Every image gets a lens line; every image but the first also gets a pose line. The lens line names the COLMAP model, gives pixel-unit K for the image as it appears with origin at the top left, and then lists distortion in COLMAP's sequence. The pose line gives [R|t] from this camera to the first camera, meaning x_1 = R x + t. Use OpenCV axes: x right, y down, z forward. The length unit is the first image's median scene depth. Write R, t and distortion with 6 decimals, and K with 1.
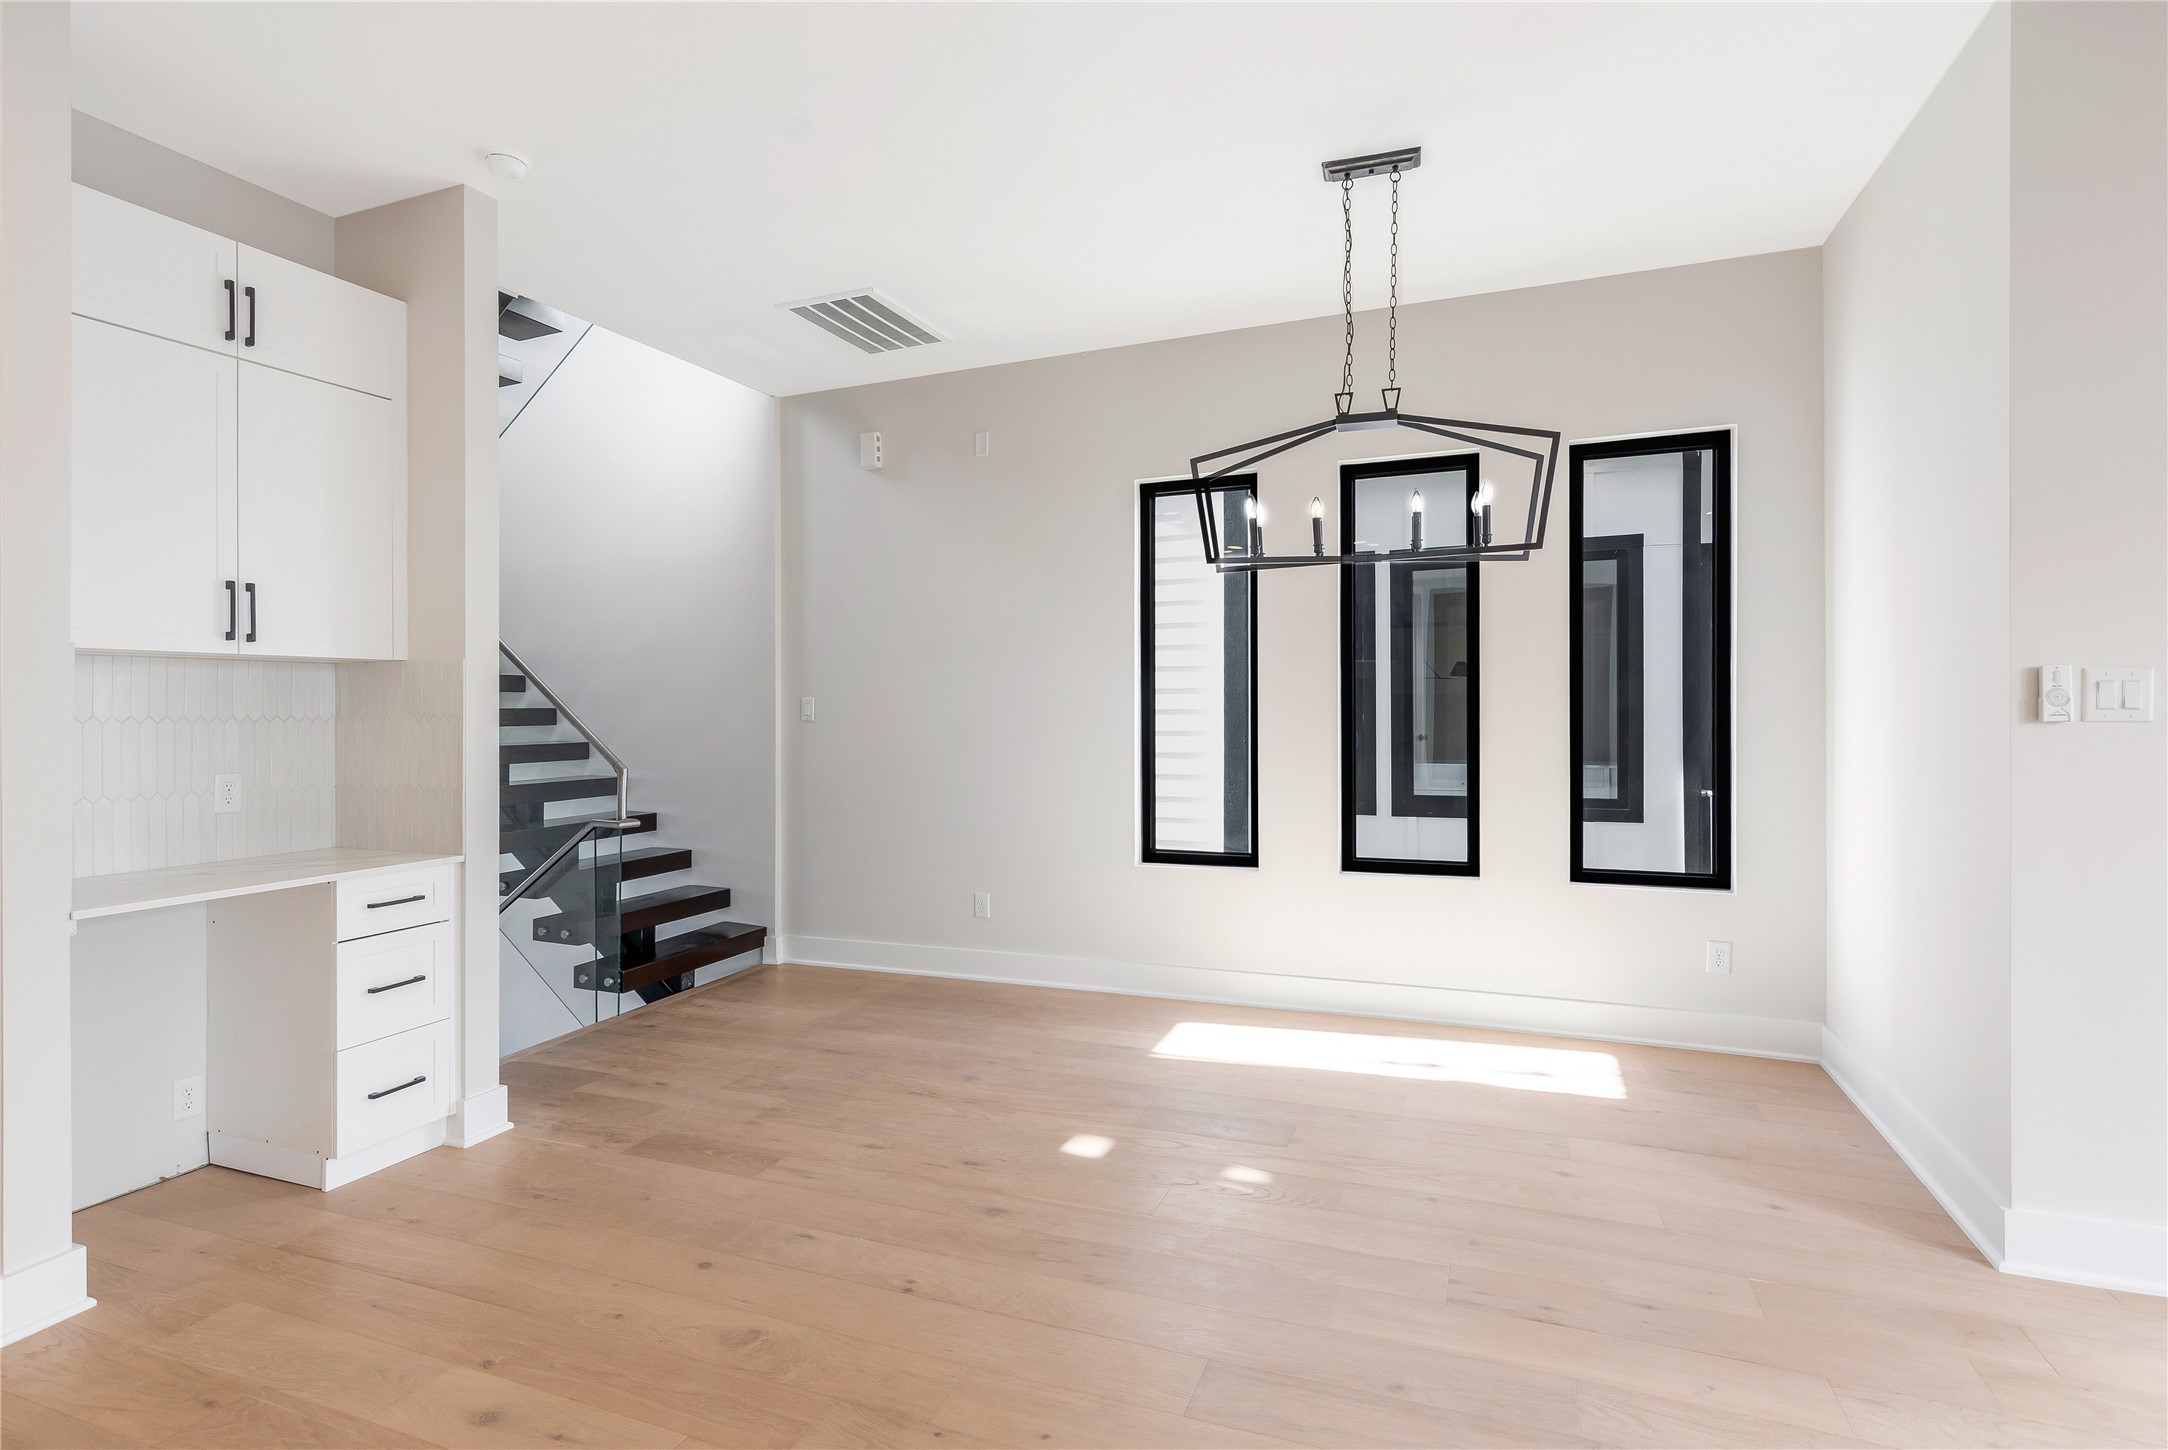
lens RADIAL K [[1063.1, 0, 1084.0], [0, 1063.1, 725.0], [0, 0, 1]] dist [-0.006951, 0.008738]
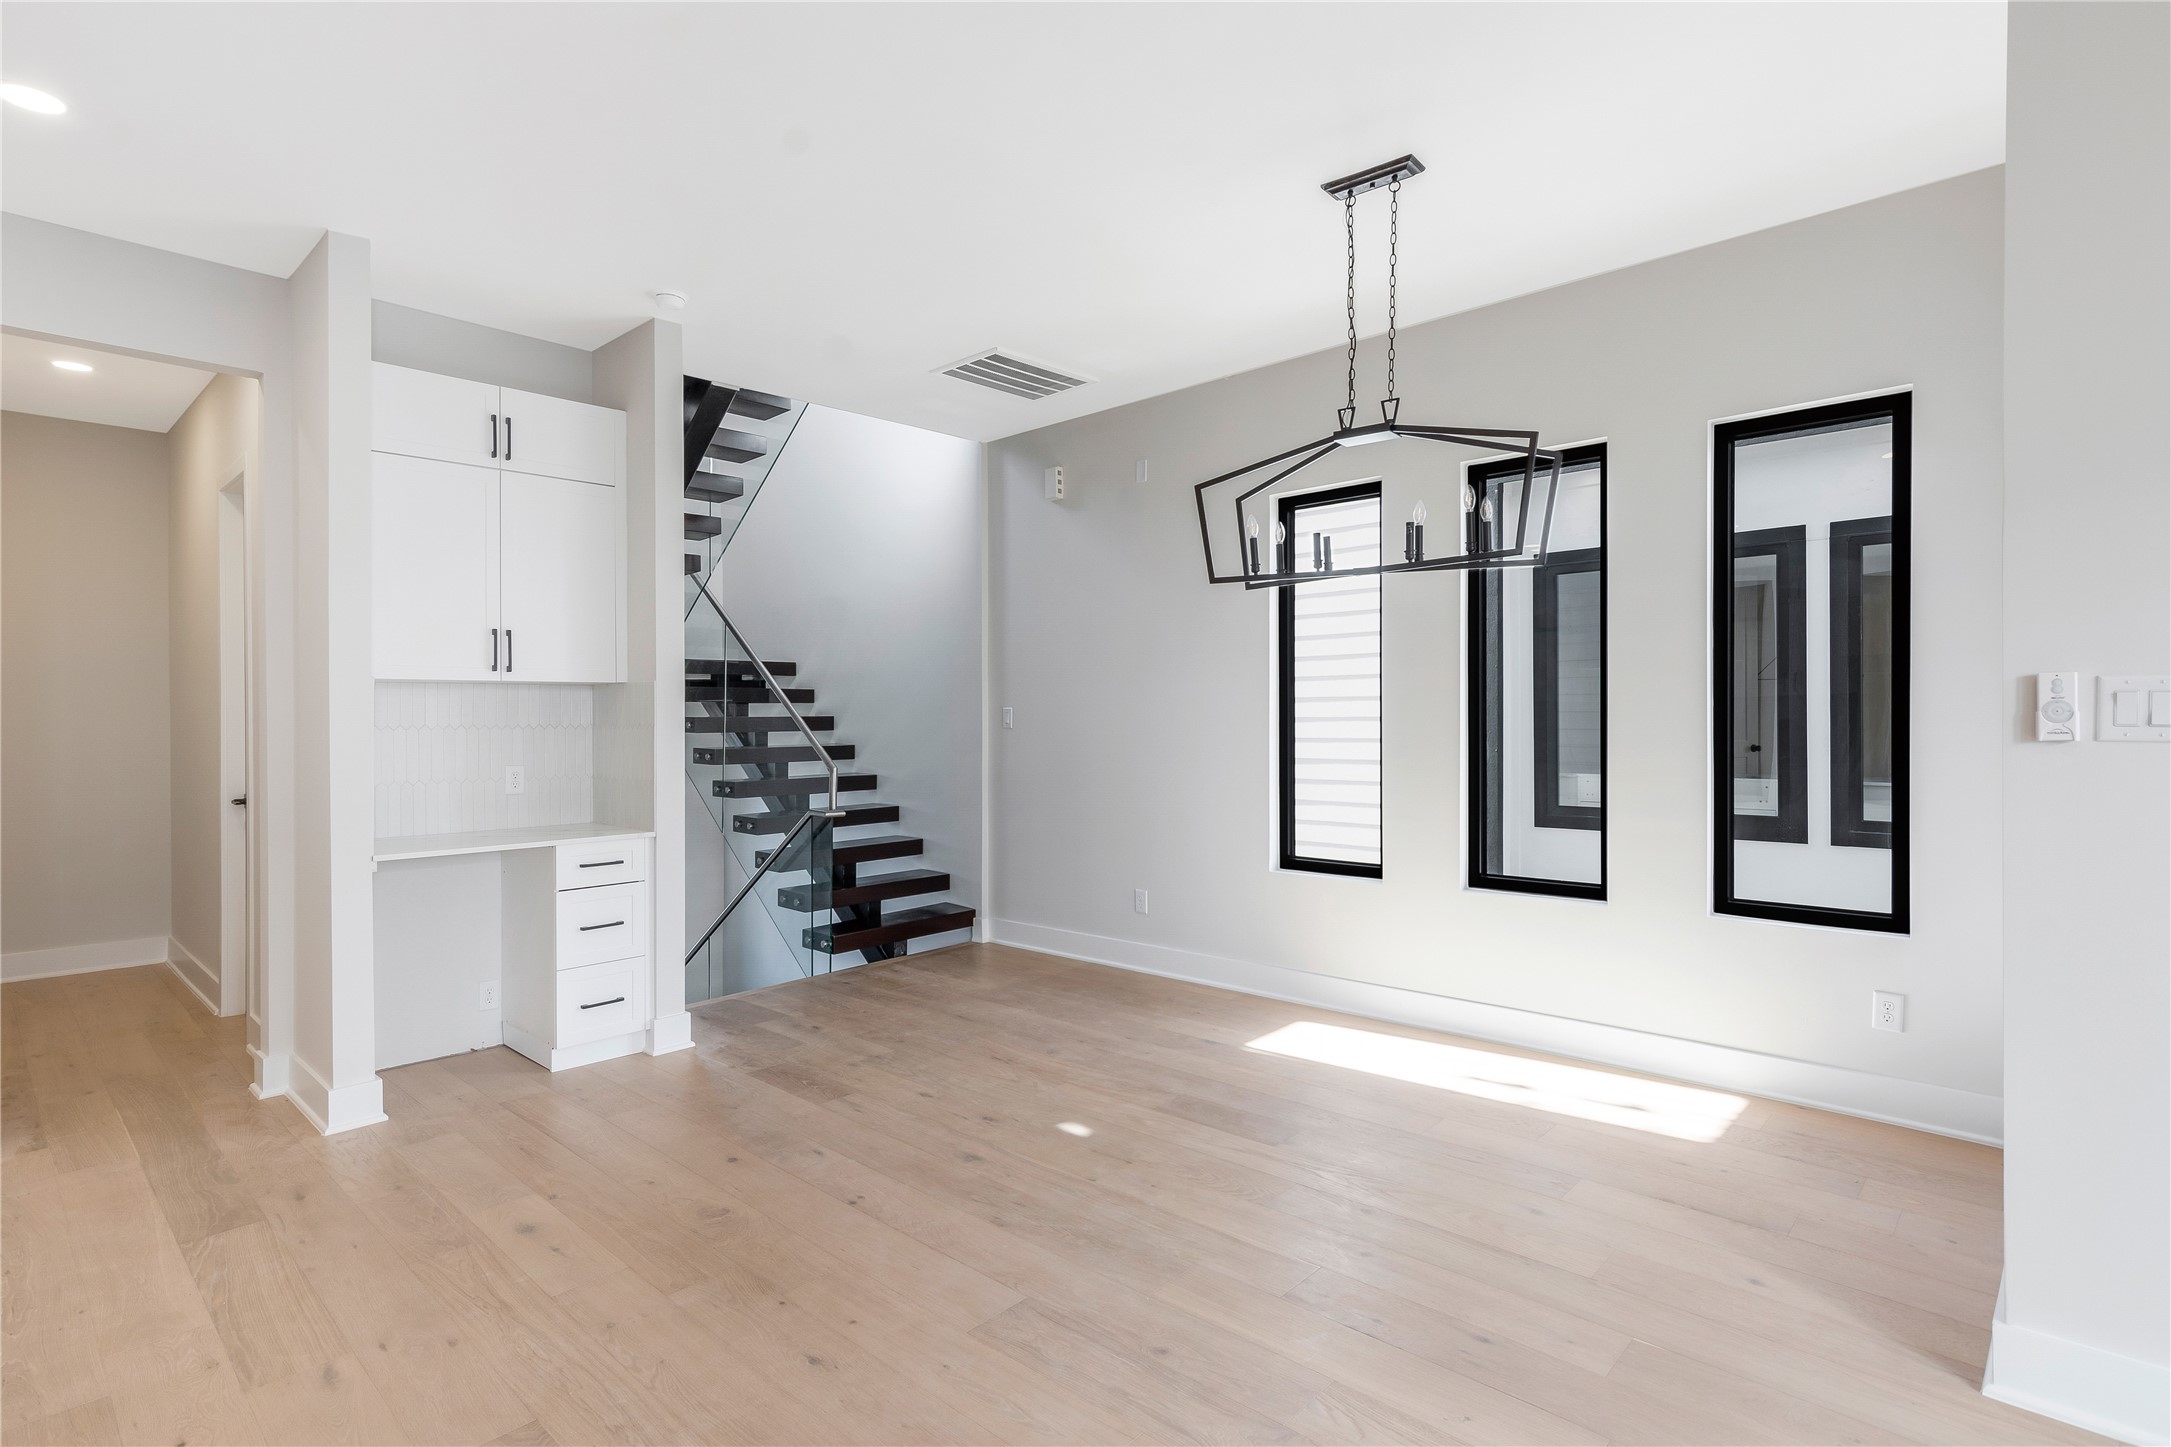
lens RADIAL K [[1053.9, 0, 1085.5], [0, 1053.9, 723.5], [0, 0, 1]] dist [-0.016213, 0.010758]
pose [[0.935281, 0.003147, -0.353891, 0.347749], [-0.005059, 0.999977, -0.004478, -0.006471], [0.353869, 0.005979, 0.935276, -0.019580]]
